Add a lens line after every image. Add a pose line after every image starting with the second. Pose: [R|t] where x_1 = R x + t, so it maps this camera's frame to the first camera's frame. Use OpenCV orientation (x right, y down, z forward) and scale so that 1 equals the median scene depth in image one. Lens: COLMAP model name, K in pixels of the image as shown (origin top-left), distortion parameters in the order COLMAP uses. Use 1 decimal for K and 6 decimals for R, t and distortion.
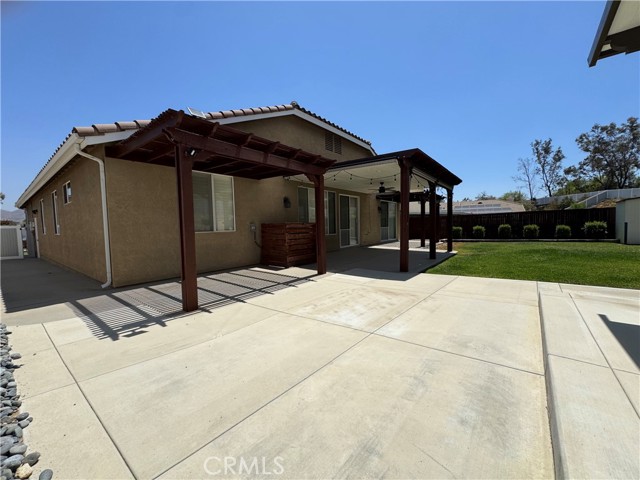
lens RADIAL K [[256.6, 0, 320.6], [0, 256.6, 239.9], [0, 0, 1]] dist [-0.004966, 0.001200]
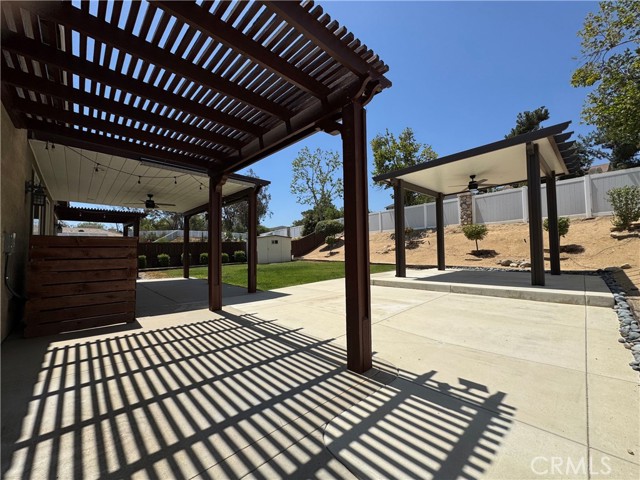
lens RADIAL K [[256.6, 0, 319.6], [0, 256.6, 239.5], [0, 0, 1]] dist [-0.004966, 0.001200]
pose [[0.141803, 0.063401, 0.987862, -1.468502], [0.065012, 0.995196, -0.073204, 0.010908], [-0.987758, 0.074603, 0.137000, 1.277151]]
